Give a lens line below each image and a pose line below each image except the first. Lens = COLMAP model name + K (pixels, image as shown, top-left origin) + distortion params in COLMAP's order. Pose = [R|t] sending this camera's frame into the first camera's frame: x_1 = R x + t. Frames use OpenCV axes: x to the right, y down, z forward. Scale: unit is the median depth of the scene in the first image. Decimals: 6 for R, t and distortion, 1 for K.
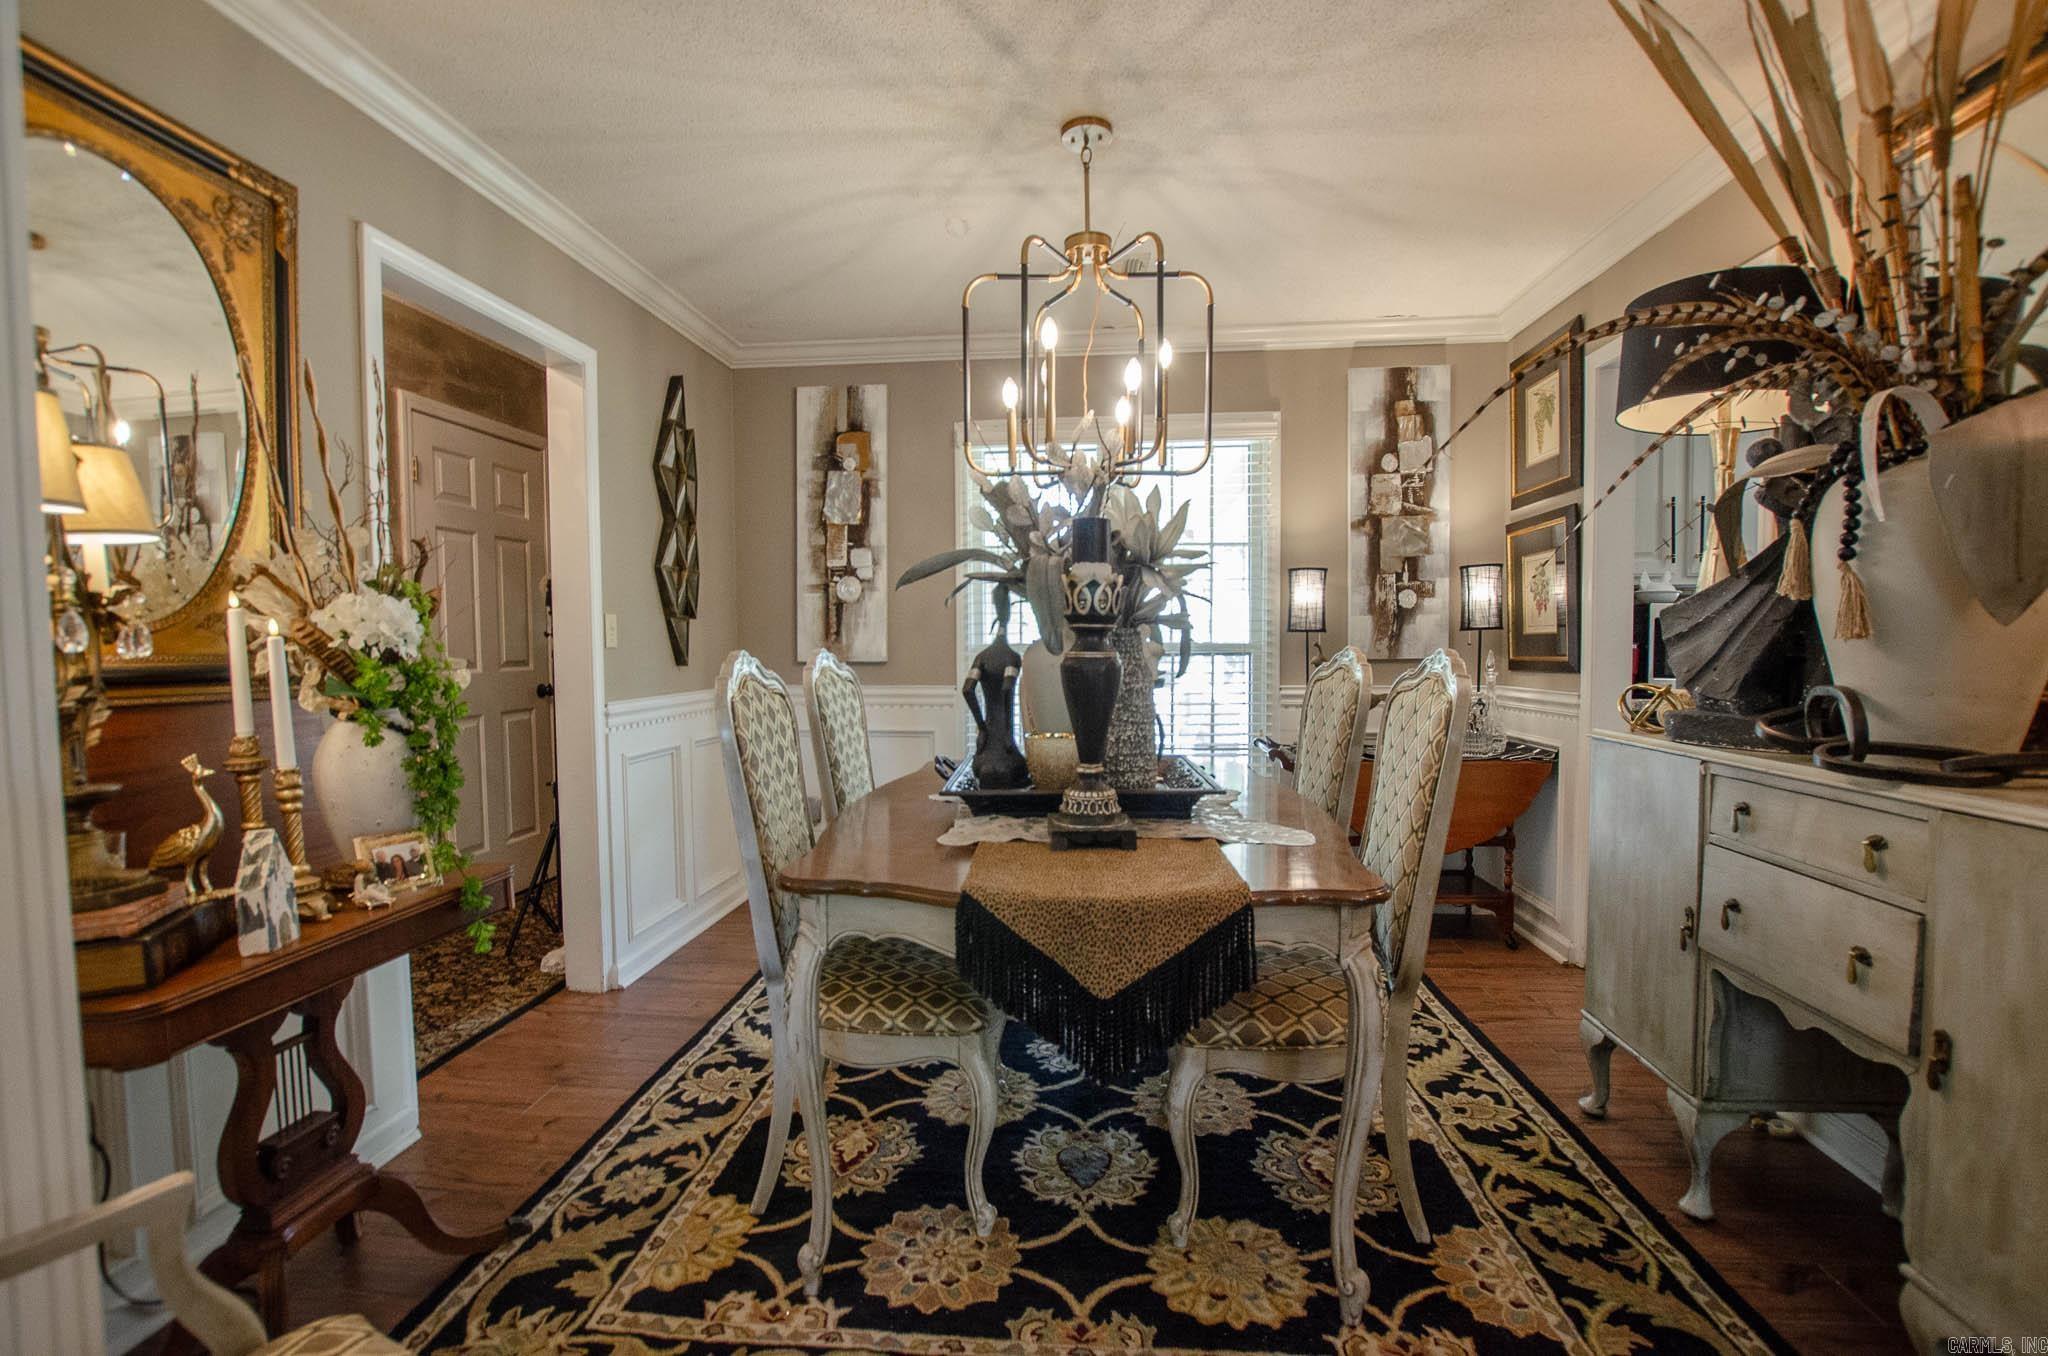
lens RADIAL K [[893.8, 0, 1018.4], [0, 893.8, 677.0], [0, 0, 1]] dist [-0.027666, 0.003319]
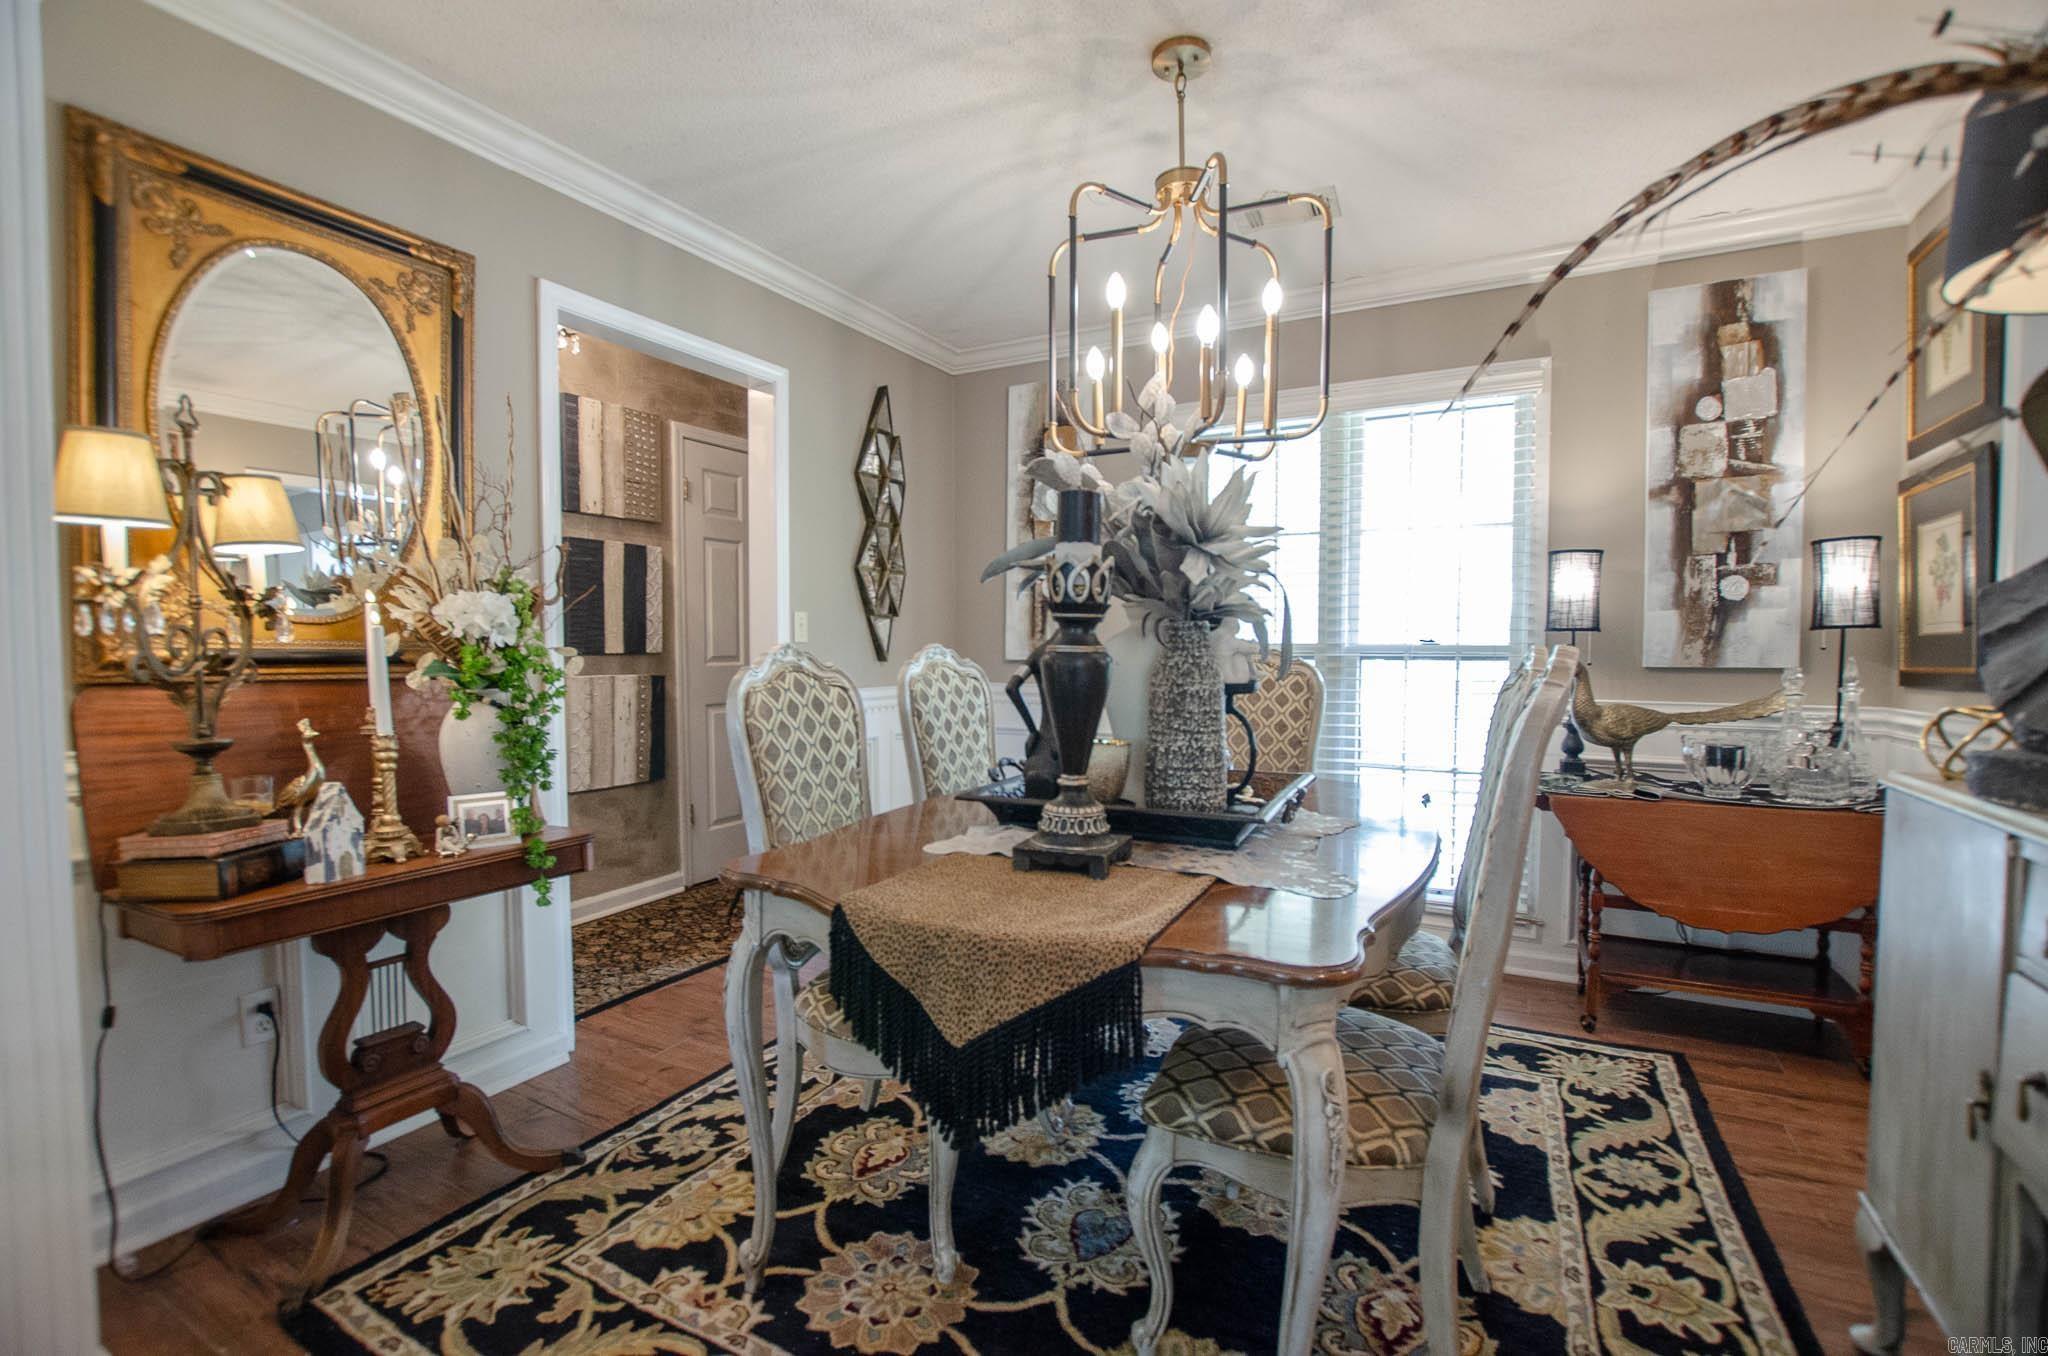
lens RADIAL K [[893.8, 0, 1022.0], [0, 893.8, 678.0], [0, 0, 1]] dist [-0.027666, 0.003319]
pose [[0.921801, 0.022837, -0.386990, 0.352155], [-0.023983, 0.999711, 0.001870, 0.002529], [0.386920, 0.007558, 0.922082, 0.171965]]
